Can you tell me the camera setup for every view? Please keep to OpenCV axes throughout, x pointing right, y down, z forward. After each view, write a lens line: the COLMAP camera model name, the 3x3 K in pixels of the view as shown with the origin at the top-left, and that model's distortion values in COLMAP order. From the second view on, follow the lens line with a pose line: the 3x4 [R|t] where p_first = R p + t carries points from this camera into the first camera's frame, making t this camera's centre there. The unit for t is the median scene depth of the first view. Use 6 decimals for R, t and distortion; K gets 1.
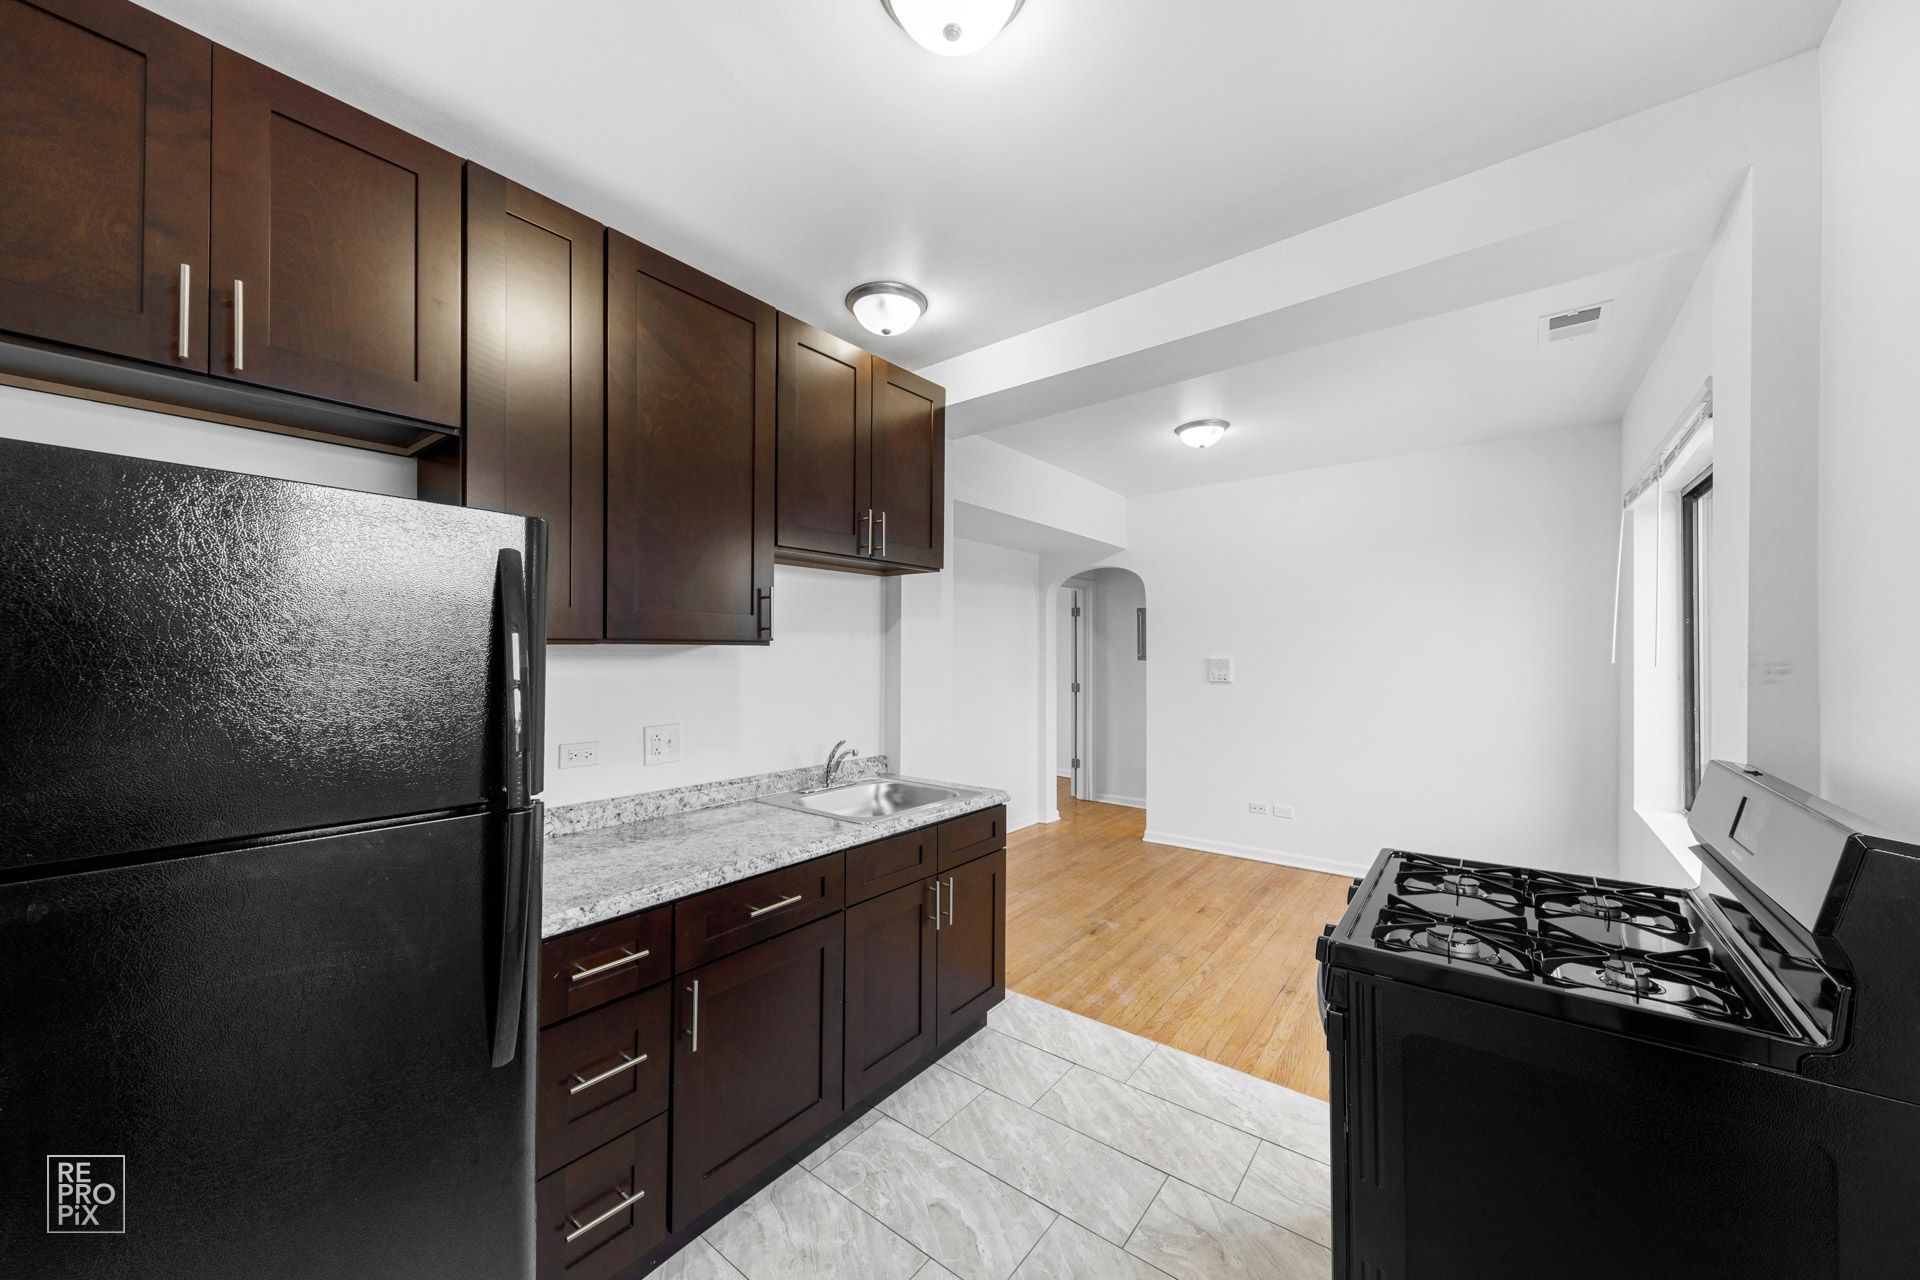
lens RADIAL K [[687.8, 0, 938.1], [0, 687.8, 649.6], [0, 0, 1]] dist [0.008676, -0.000551]
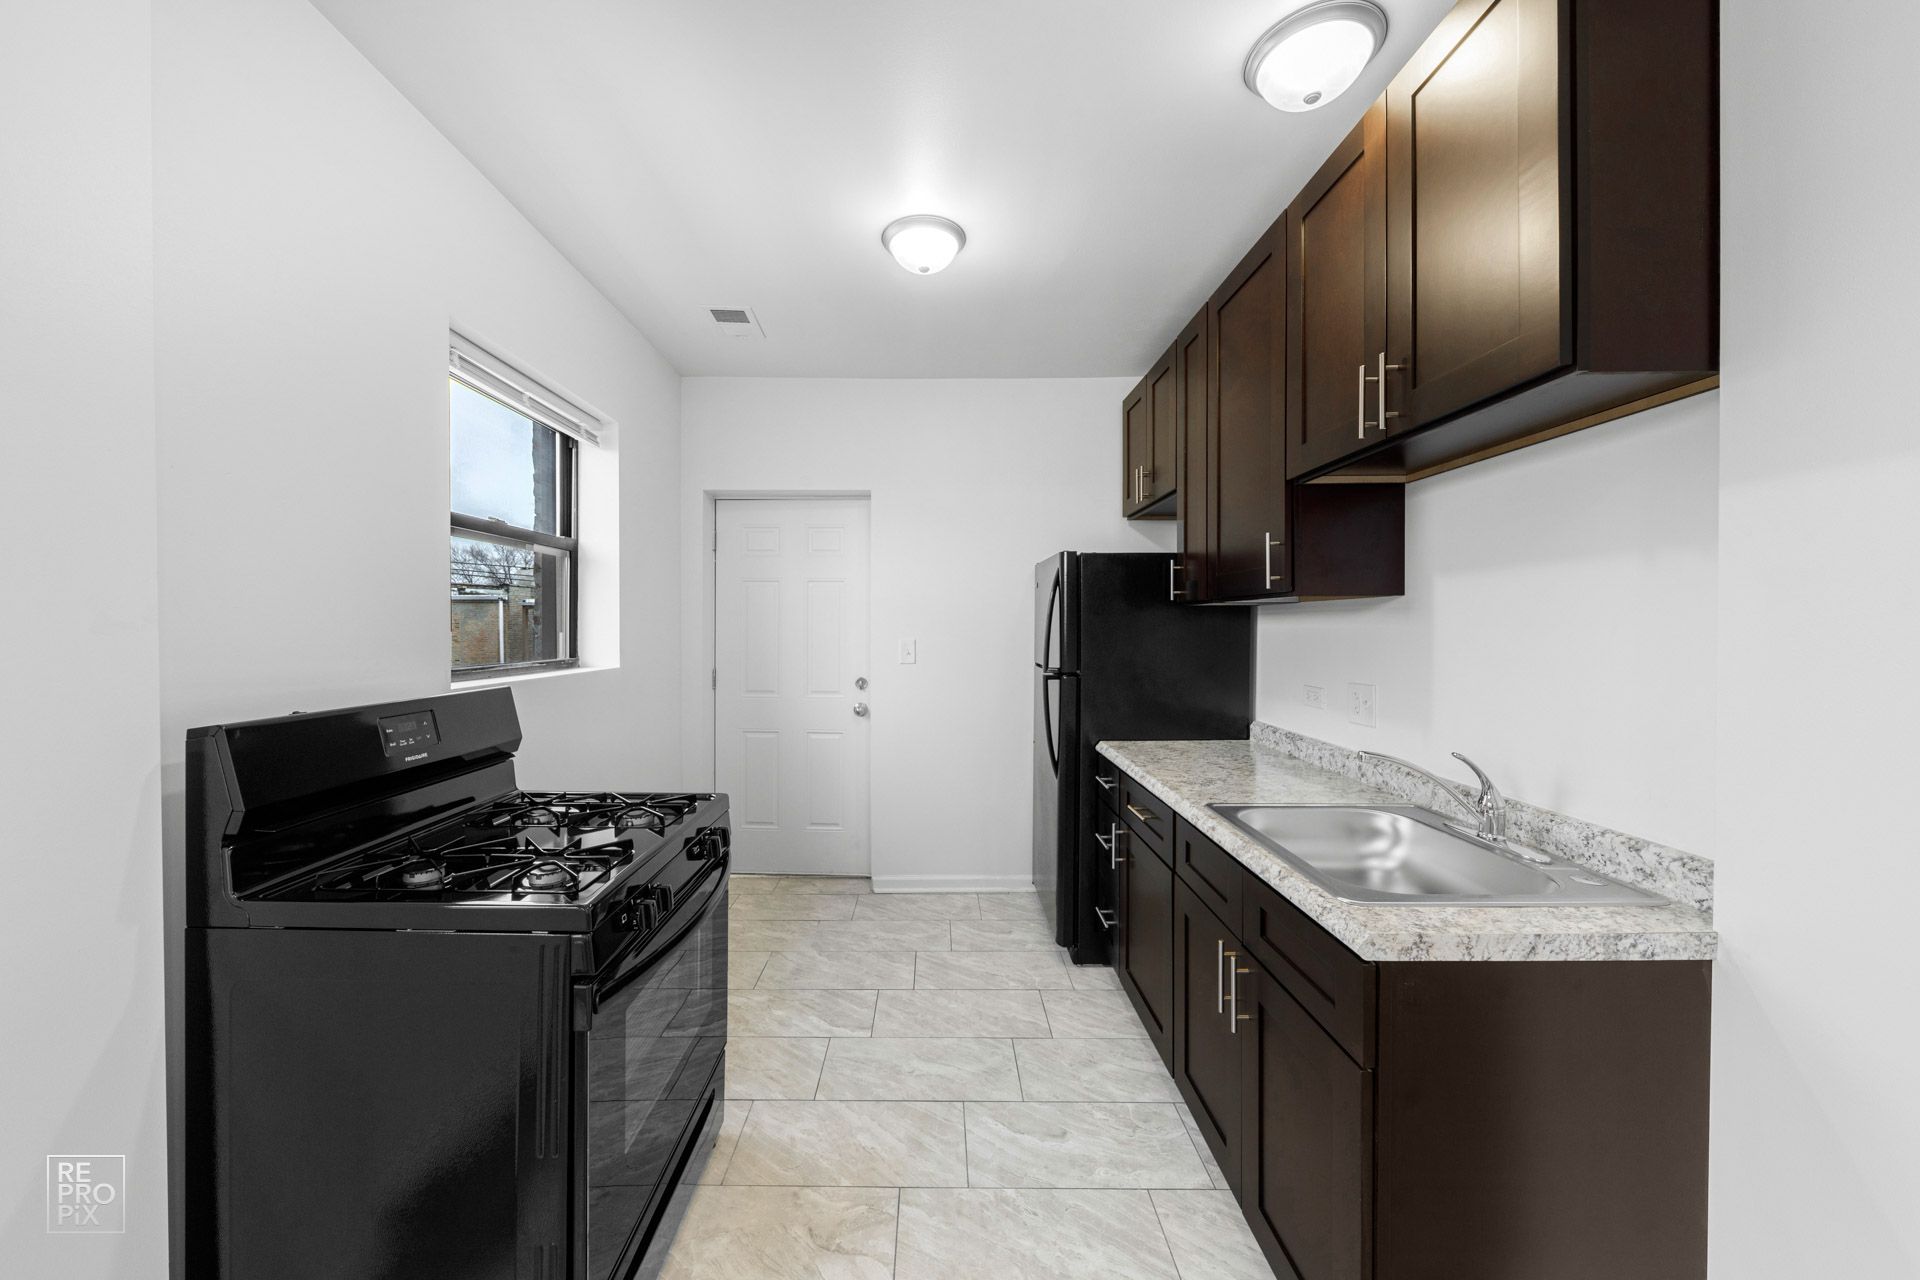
lens RADIAL K [[687.8, 0, 937.8], [0, 687.8, 633.5], [0, 0, 1]] dist [0.008676, -0.000551]
pose [[-0.774009, 0.002661, -0.633170, 0.686036], [-0.001093, 0.999984, 0.005538, 0.035628], [0.633174, 0.004978, -0.773993, 1.443459]]
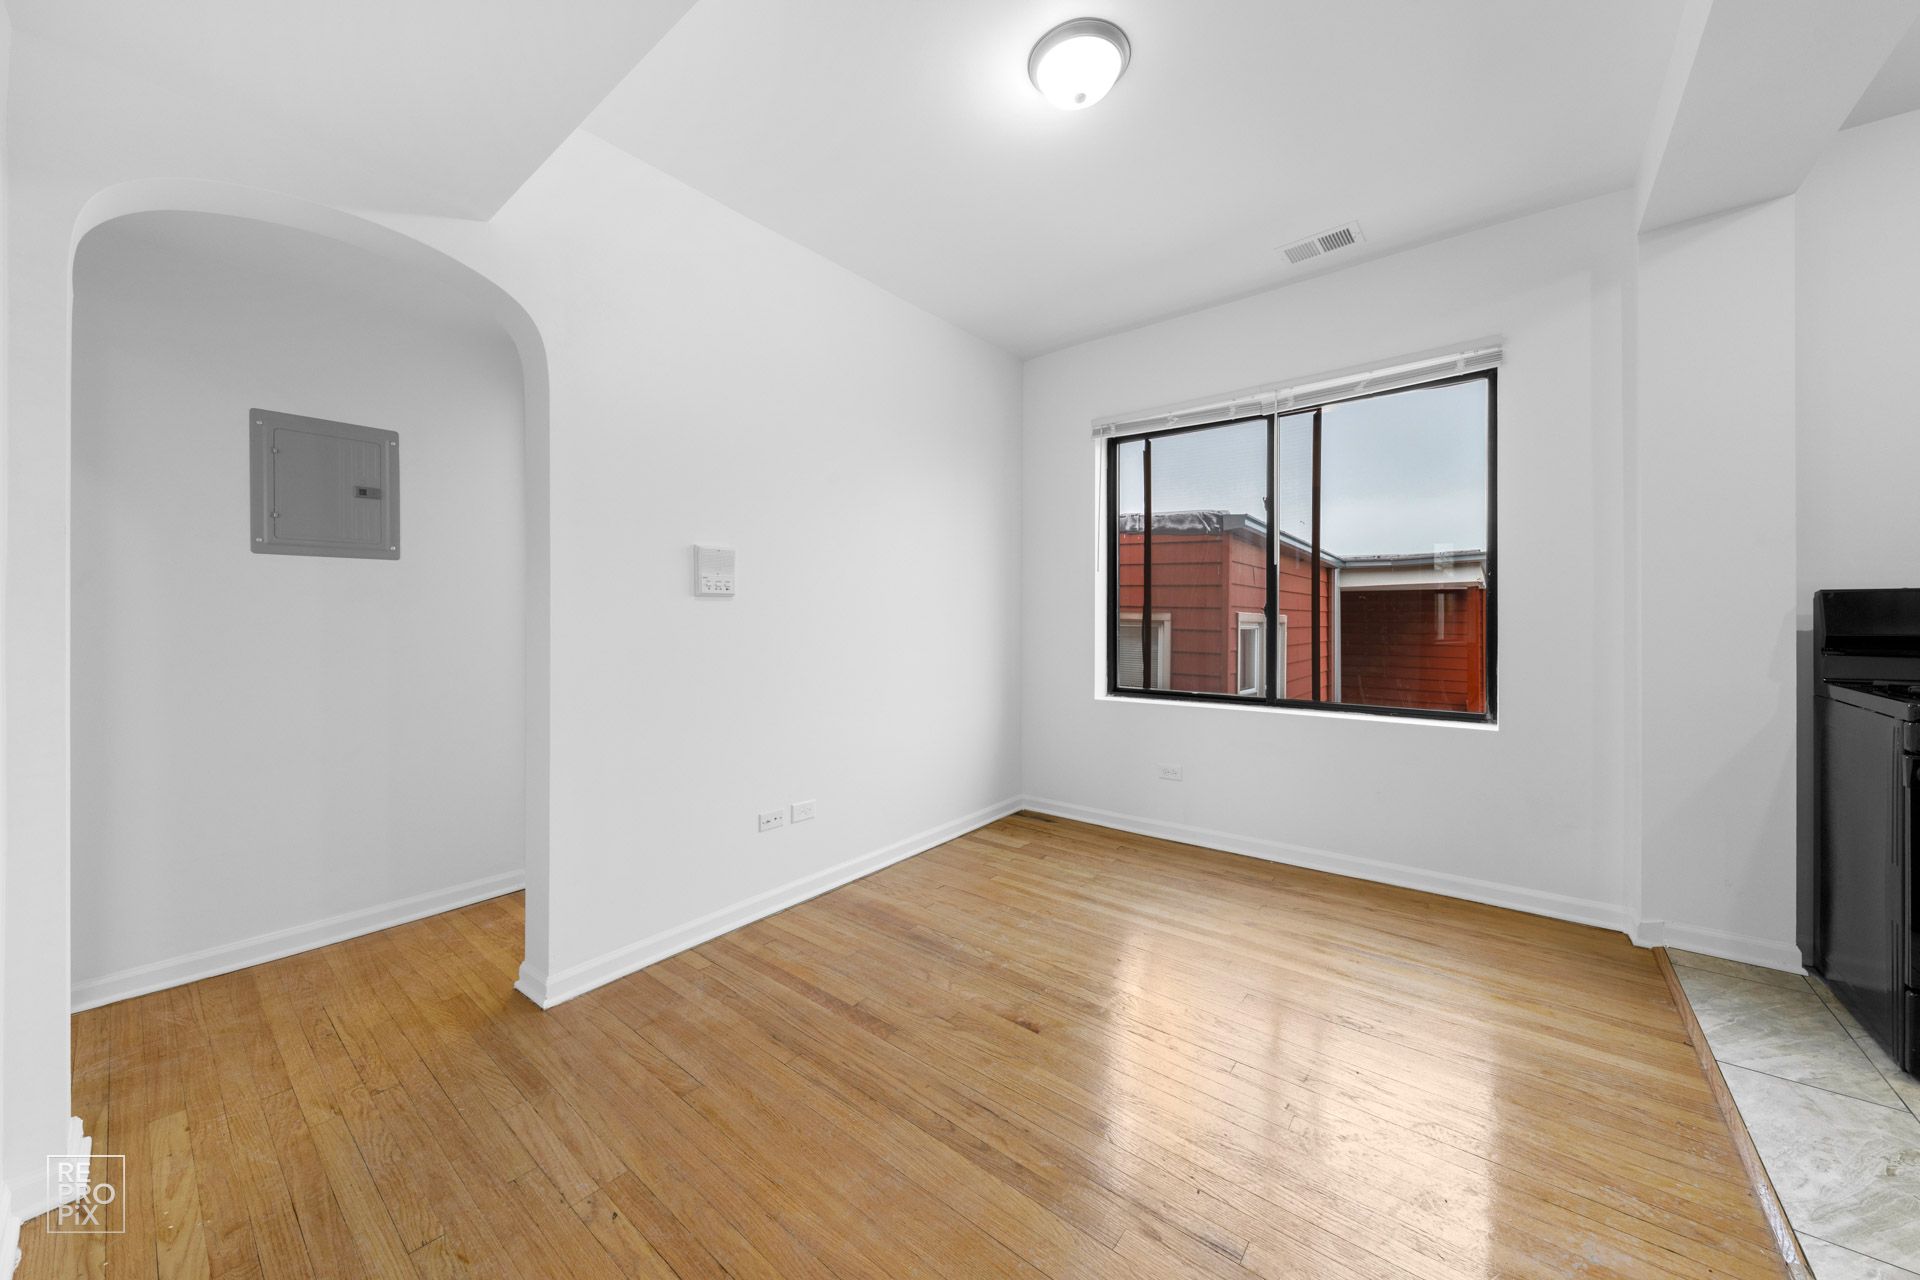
lens RADIAL K [[687.8, 0, 946.6], [0, 687.8, 622.9], [0, 0, 1]] dist [0.008676, -0.000551]
pose [[-0.006537, -0.009043, 0.999938, -0.222021], [-0.003452, 0.999953, 0.009021, 0.146703], [-0.999973, -0.003393, -0.006568, 1.971514]]
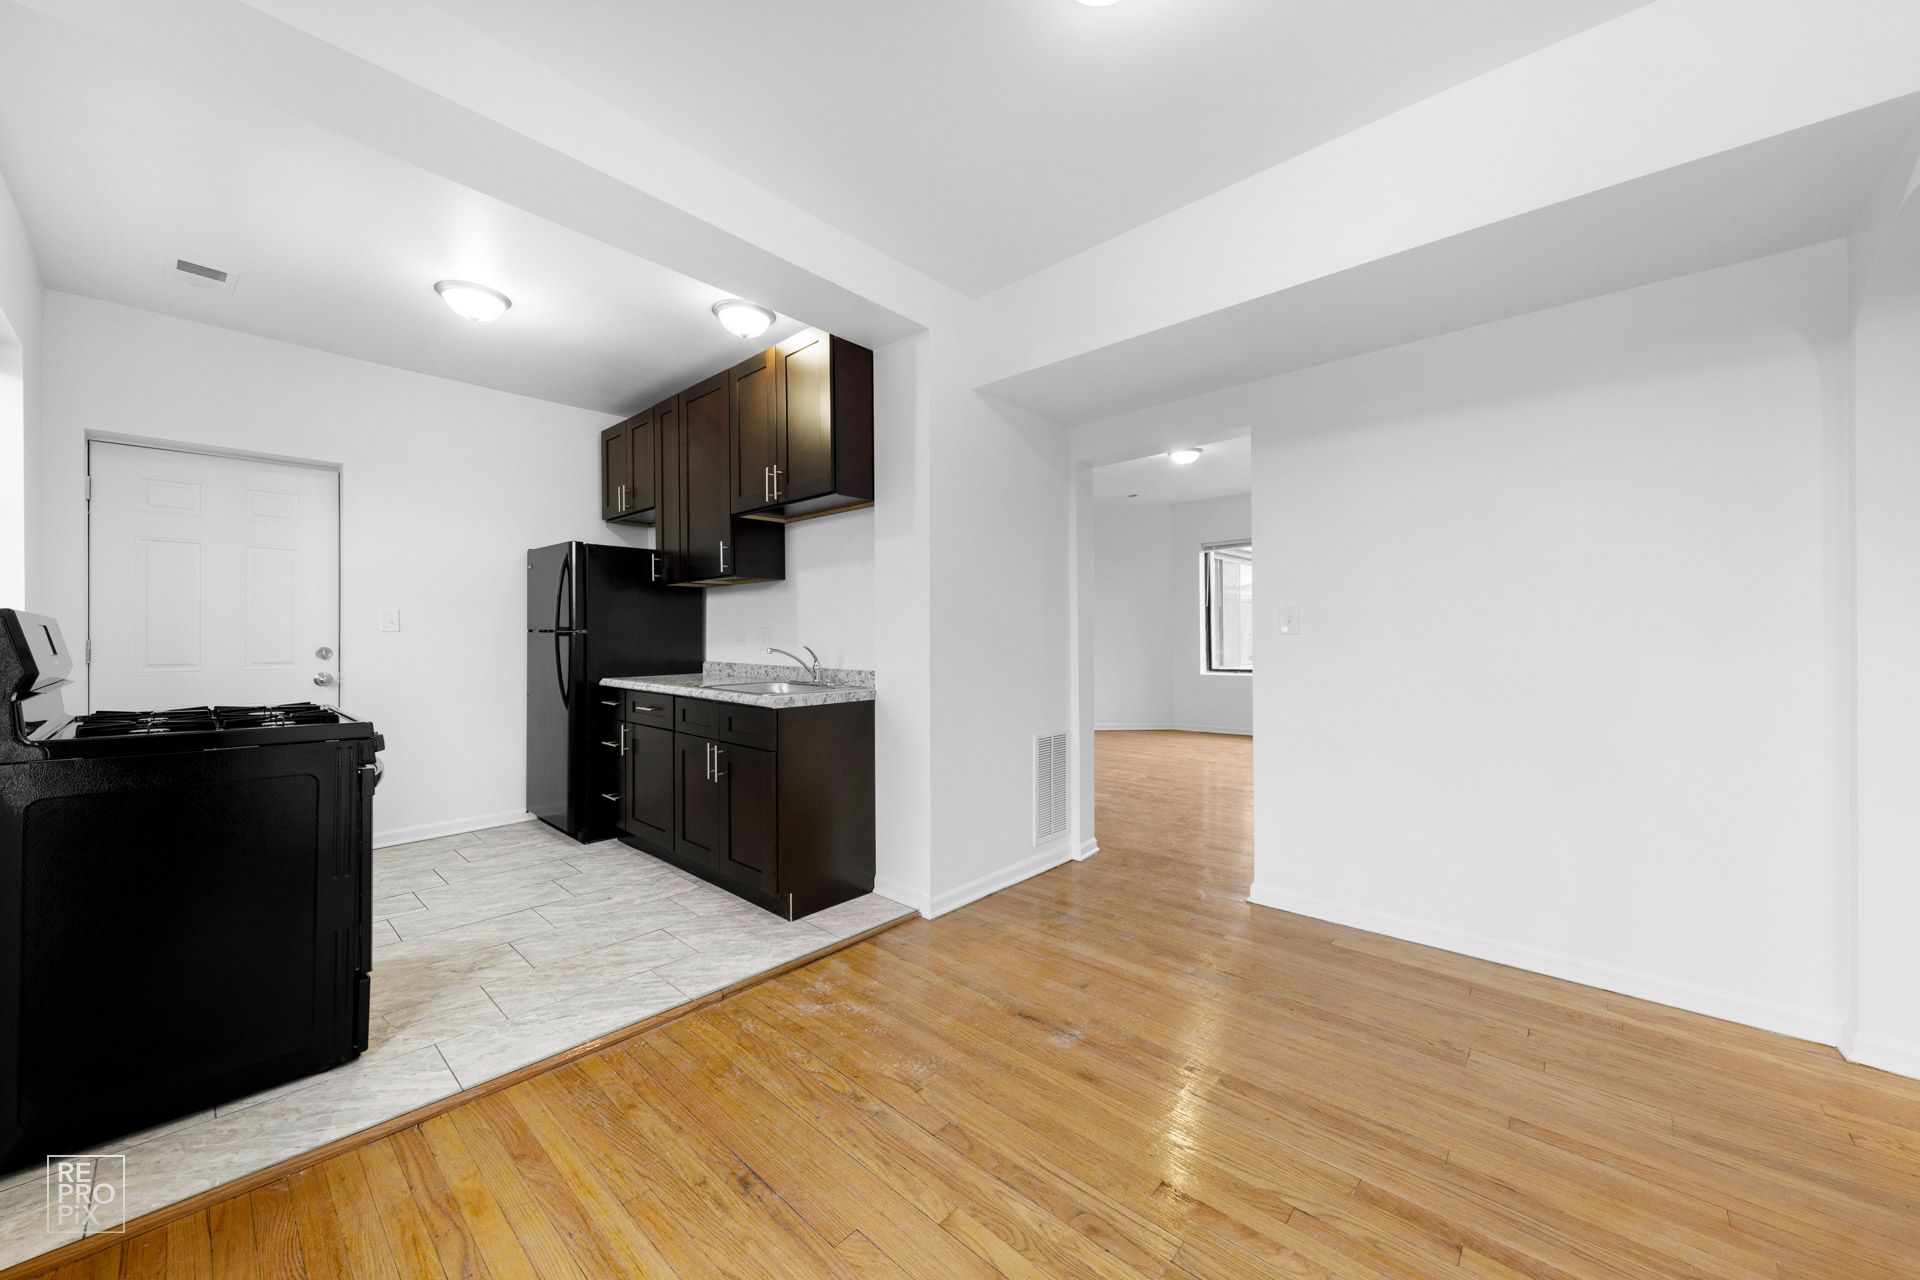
lens RADIAL K [[687.8, 0, 958.3], [0, 687.8, 636.1], [0, 0, 1]] dist [0.008676, -0.000551]
pose [[-0.048316, 0.000366, -0.998832, 1.416370], [0.005084, 0.999987, 0.000120, 0.138428], [0.998819, -0.005073, -0.048317, 1.667533]]
